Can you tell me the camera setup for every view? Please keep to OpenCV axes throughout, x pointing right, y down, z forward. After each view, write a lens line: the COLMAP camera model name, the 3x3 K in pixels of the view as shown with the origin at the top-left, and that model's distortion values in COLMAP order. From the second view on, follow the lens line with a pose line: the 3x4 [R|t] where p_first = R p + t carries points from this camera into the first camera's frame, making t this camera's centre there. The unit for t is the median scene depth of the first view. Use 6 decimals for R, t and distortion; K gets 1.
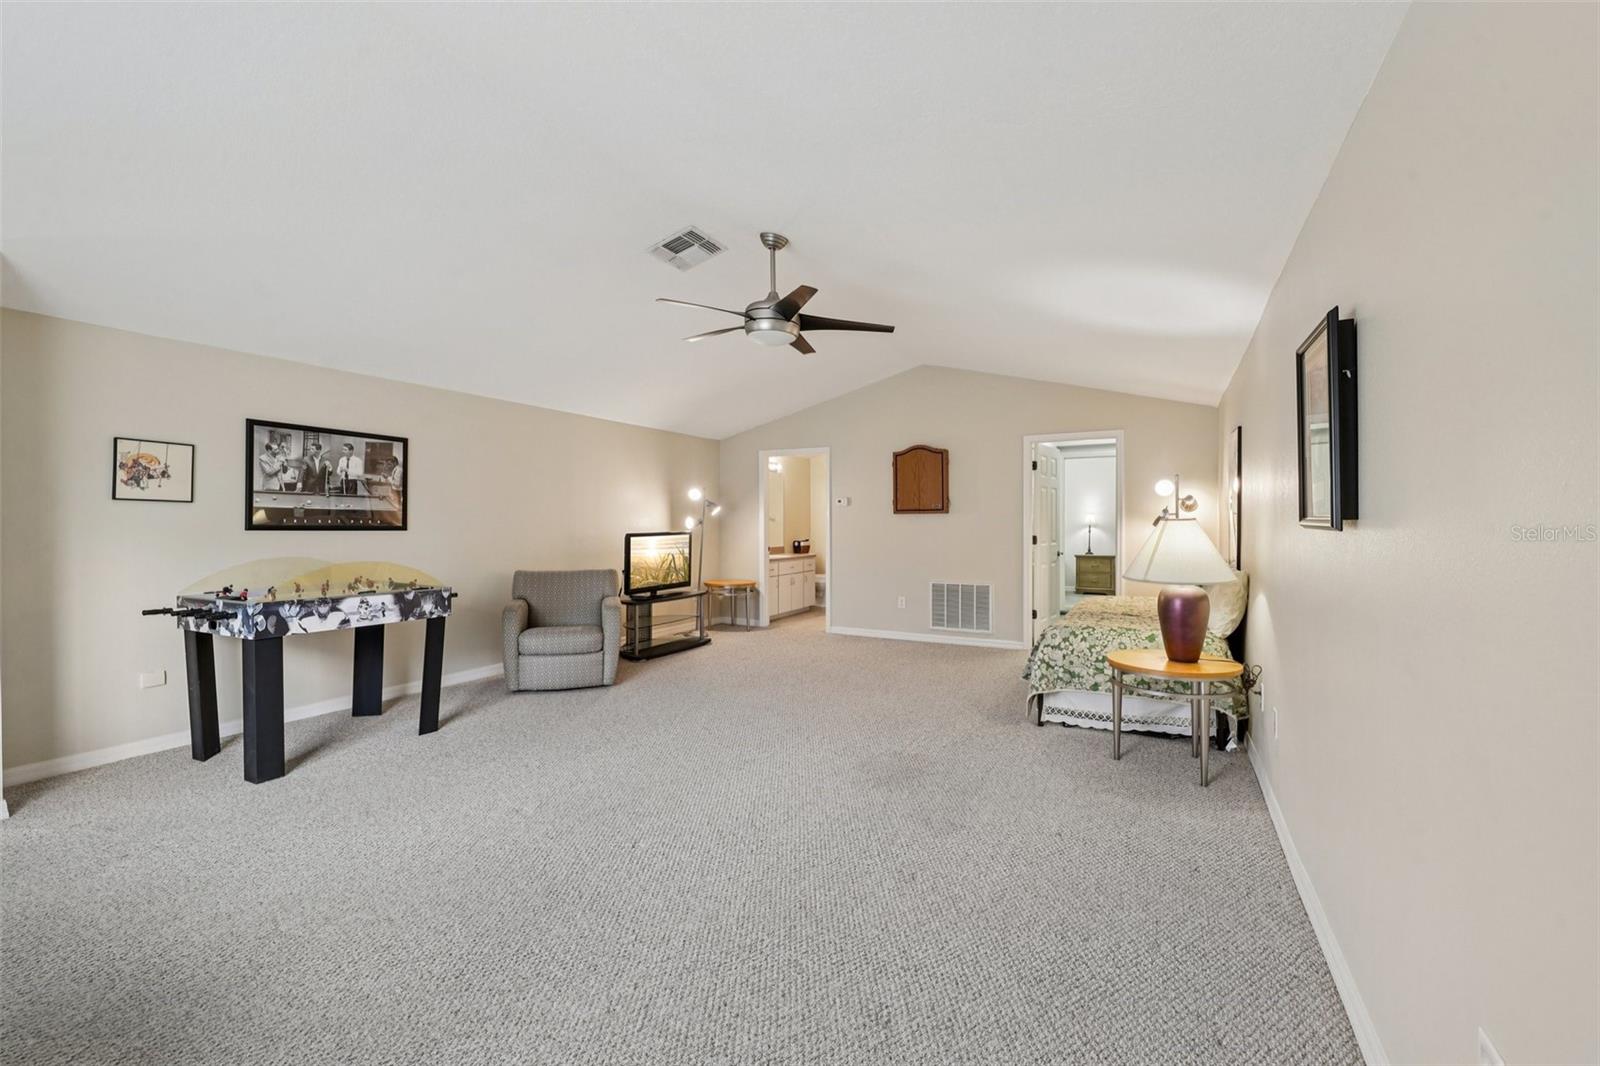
lens RADIAL K [[673.1, 0, 801.3], [0, 673.1, 522.9], [0, 0, 1]] dist [-0.000244, -0.000070]
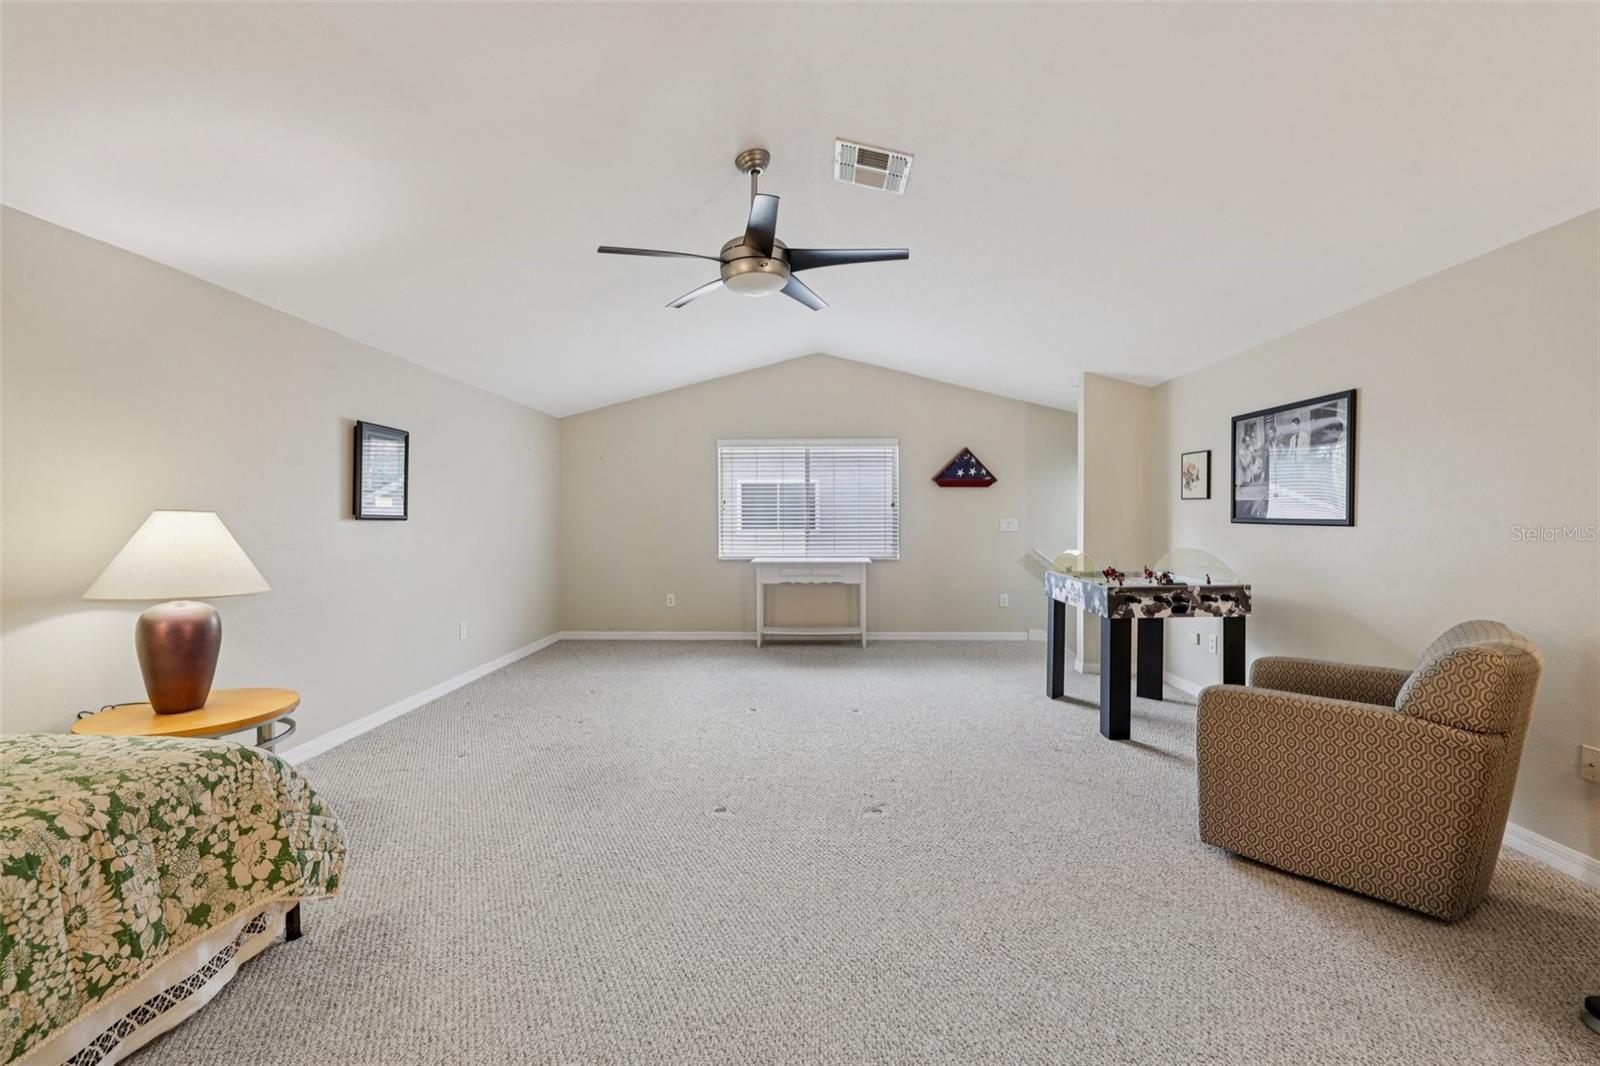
lens RADIAL K [[673.1, 0, 801.3], [0, 673.1, 522.9], [0, 0, 1]] dist [-0.000244, -0.000070]
pose [[-0.894029, 0.002705, -0.448001, 0.232457], [0.000292, 0.999985, 0.005455, 0.004498], [0.448009, 0.004747, -0.894016, 1.514851]]
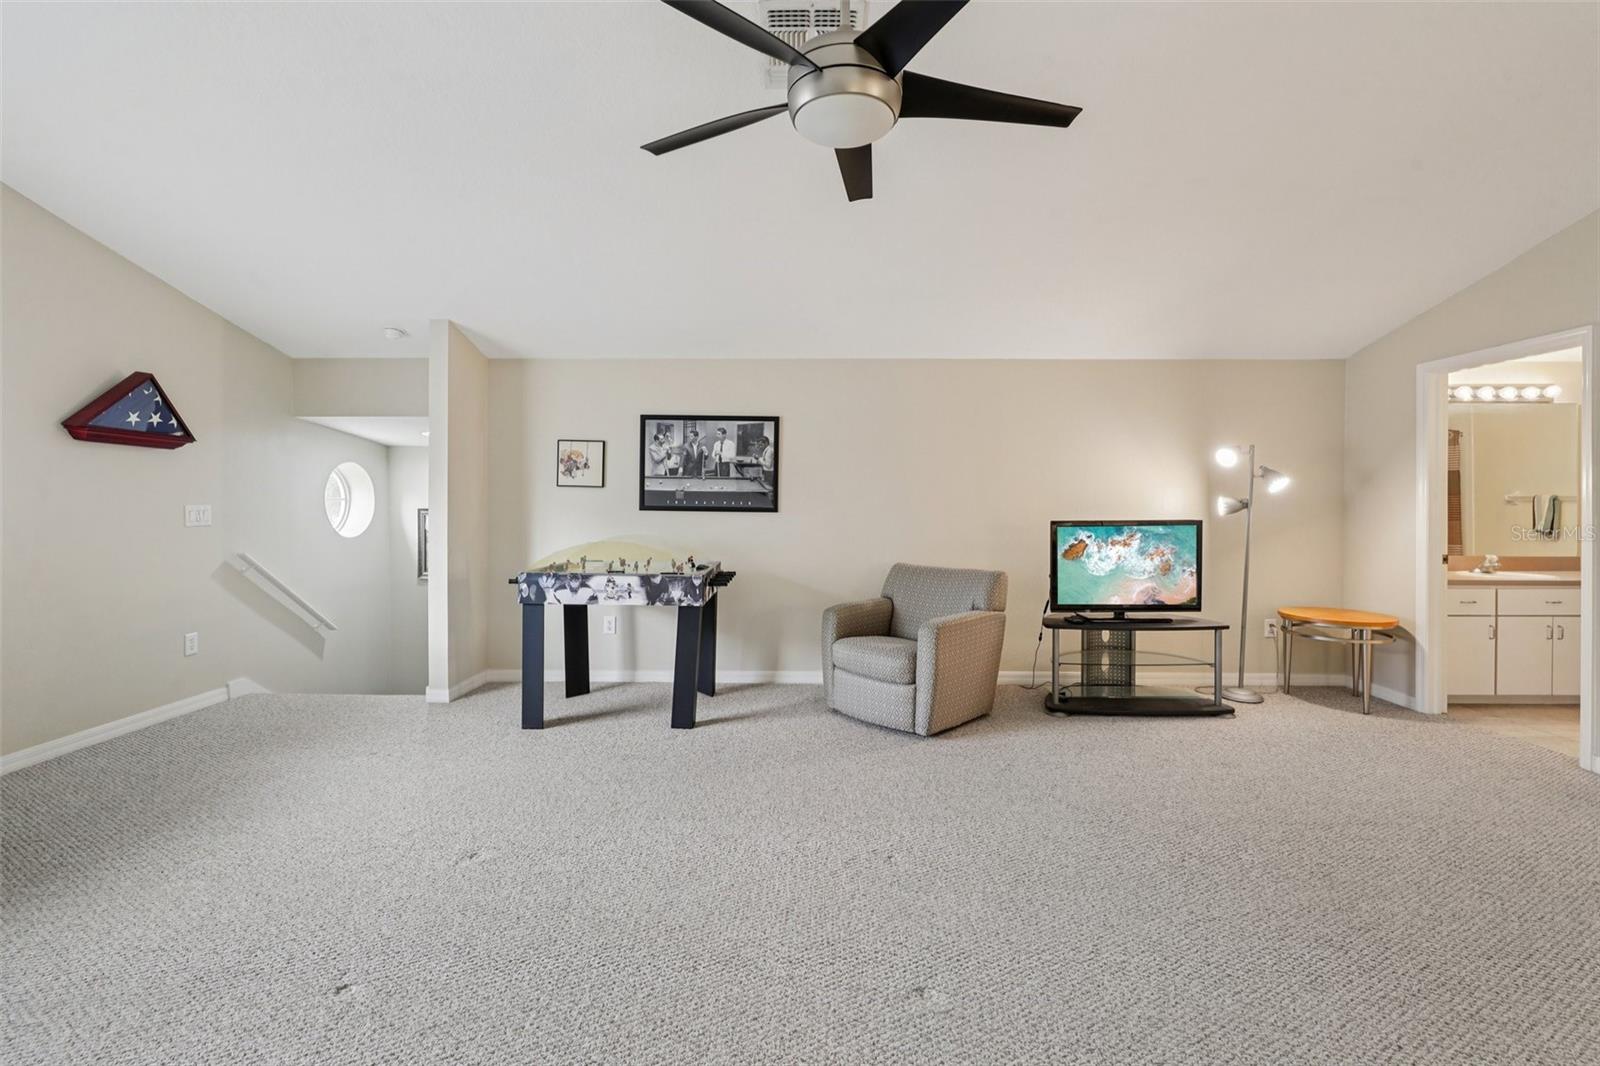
lens RADIAL K [[682.7, 0, 799.7], [0, 682.7, 506.9], [0, 0, 1]] dist [-0.002552, -0.000385]
pose [[0.462331, 0.002804, -0.886703, 0.329680], [-0.003599, 0.999993, 0.001286, 0.002398], [0.886700, 0.002596, 0.462338, 0.643836]]
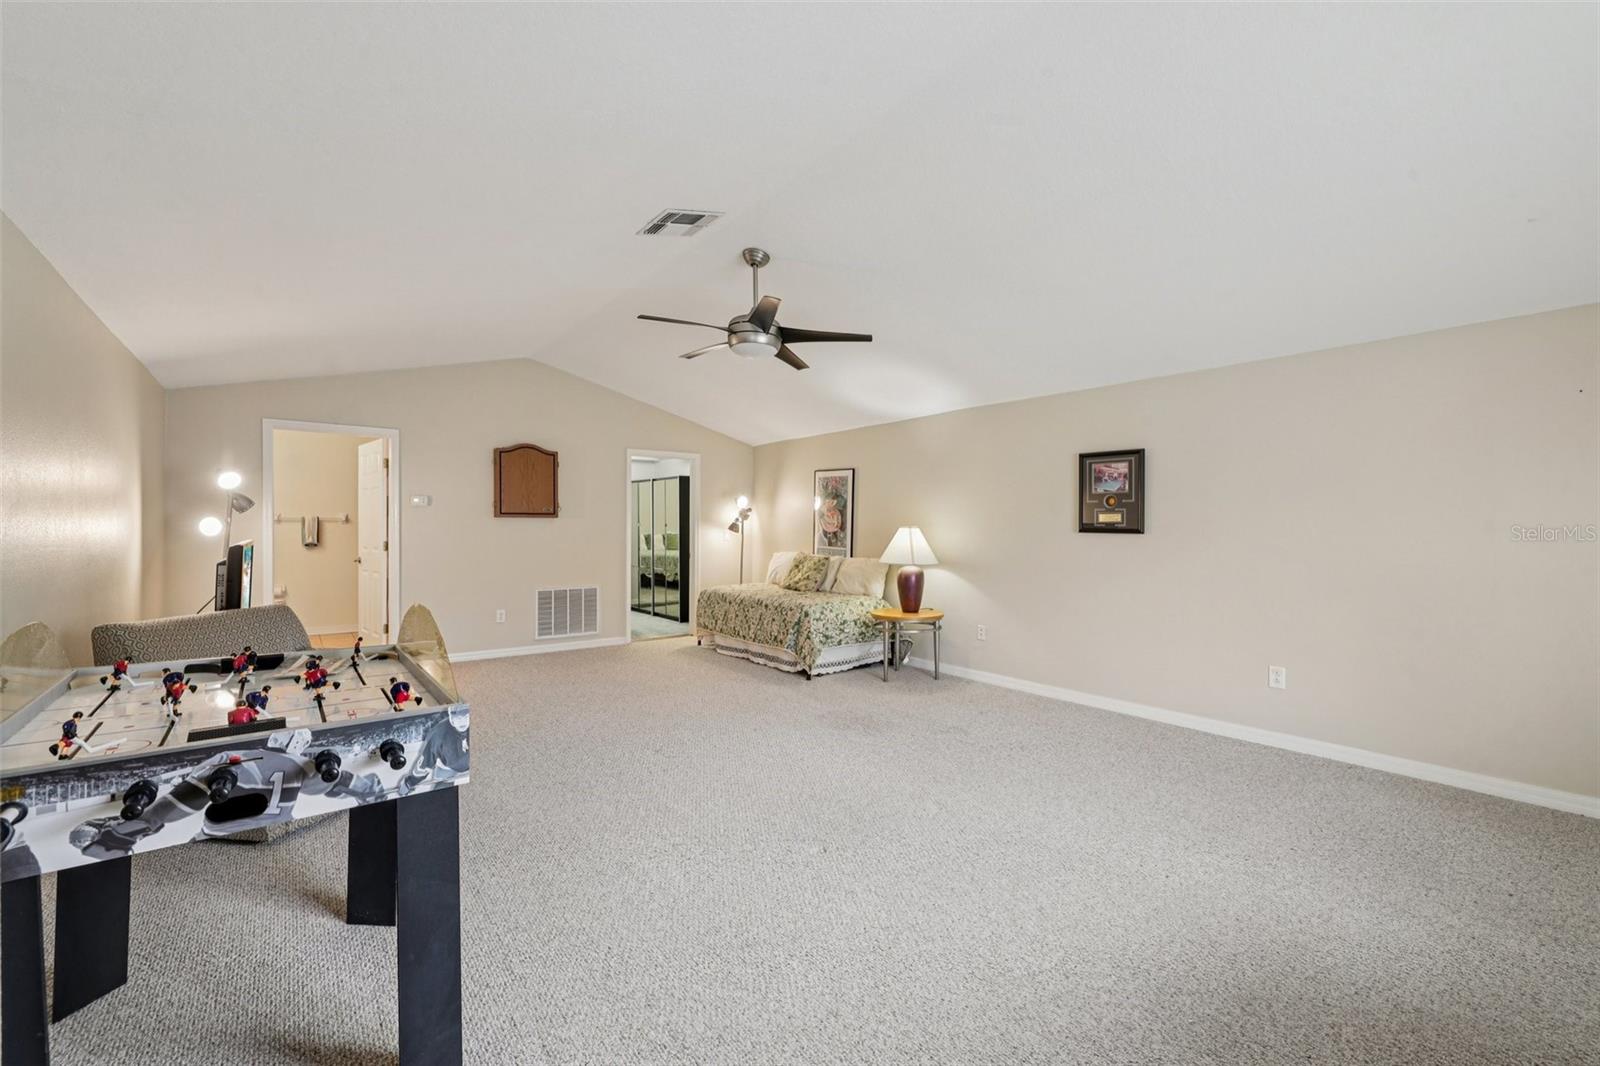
lens RADIAL K [[673.1, 0, 801.3], [0, 673.1, 522.9], [0, 0, 1]] dist [-0.000244, -0.000070]
pose [[0.415216, 0.005691, 0.909705, -0.832048], [-0.003062, 0.999984, -0.004858, -0.005129], [-0.909718, -0.000768, 0.415227, 0.433638]]
